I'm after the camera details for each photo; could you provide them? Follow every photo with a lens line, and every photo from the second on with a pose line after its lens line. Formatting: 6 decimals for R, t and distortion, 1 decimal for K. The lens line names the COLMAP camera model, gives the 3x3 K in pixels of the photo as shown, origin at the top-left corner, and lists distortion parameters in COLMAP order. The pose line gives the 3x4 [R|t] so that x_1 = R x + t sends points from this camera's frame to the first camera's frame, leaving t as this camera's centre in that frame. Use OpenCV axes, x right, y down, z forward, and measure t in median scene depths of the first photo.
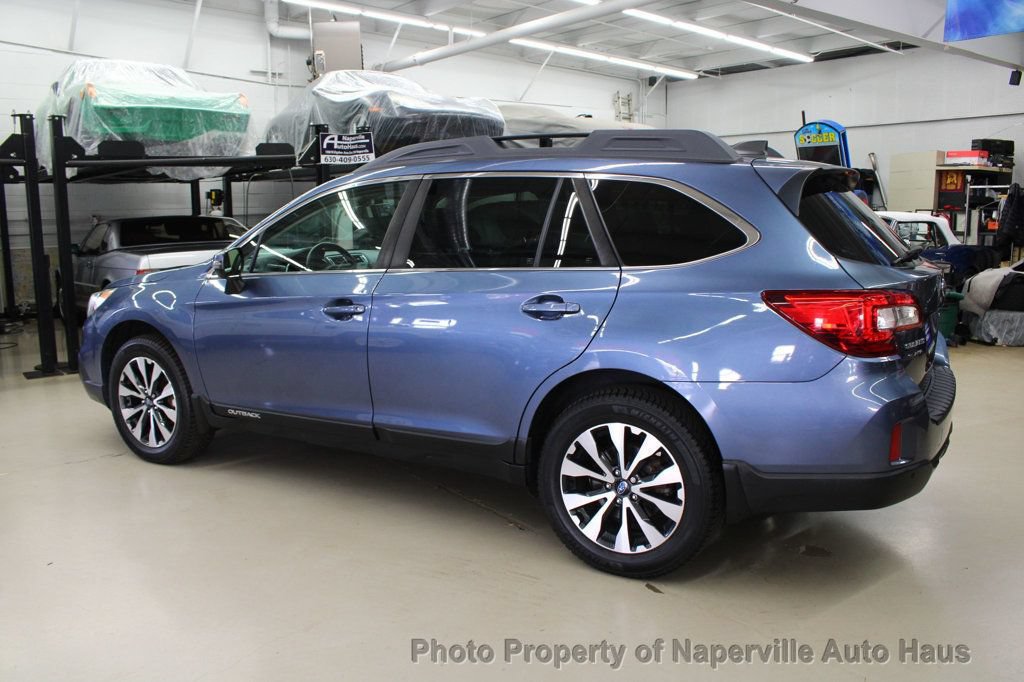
lens RADIAL K [[862.7, 0, 512.0], [0, 862.7, 341.0], [0, 0, 1]] dist [-0.157887, 0.141094]
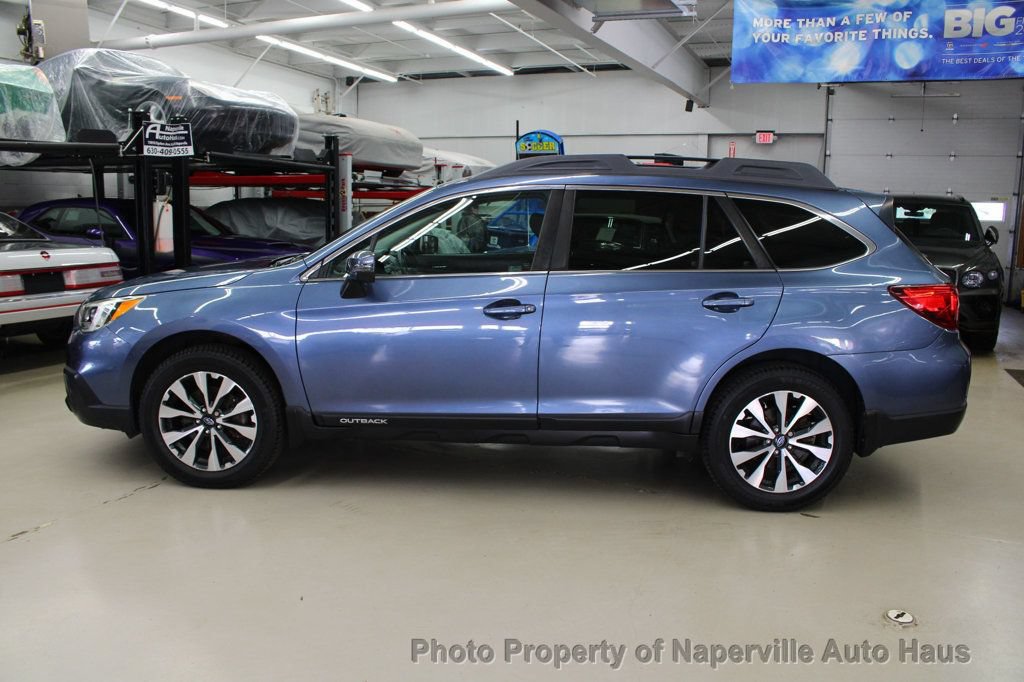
lens RADIAL K [[862.7, 0, 512.0], [0, 862.7, 341.0], [0, 0, 1]] dist [-0.157887, 0.141094]
pose [[0.879487, -0.049679, 0.473323, -0.311515], [0.046751, 0.998745, 0.017958, -0.007631], [-0.473622, 0.006335, 0.880706, 0.028103]]
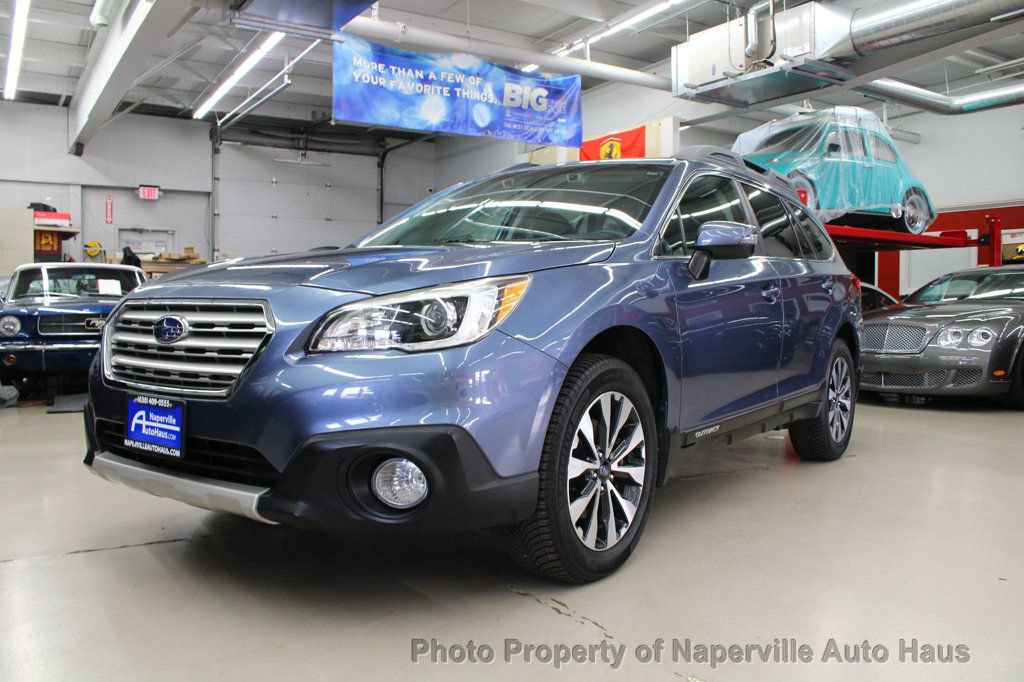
lens RADIAL K [[862.7, 0, 512.0], [0, 862.7, 341.0], [0, 0, 1]] dist [-0.157887, 0.141094]
pose [[0.084682, -0.031025, 0.995925, -0.554536], [0.147037, 0.988962, 0.018306, -0.019153], [-0.985499, 0.144888, 0.088309, 0.540933]]
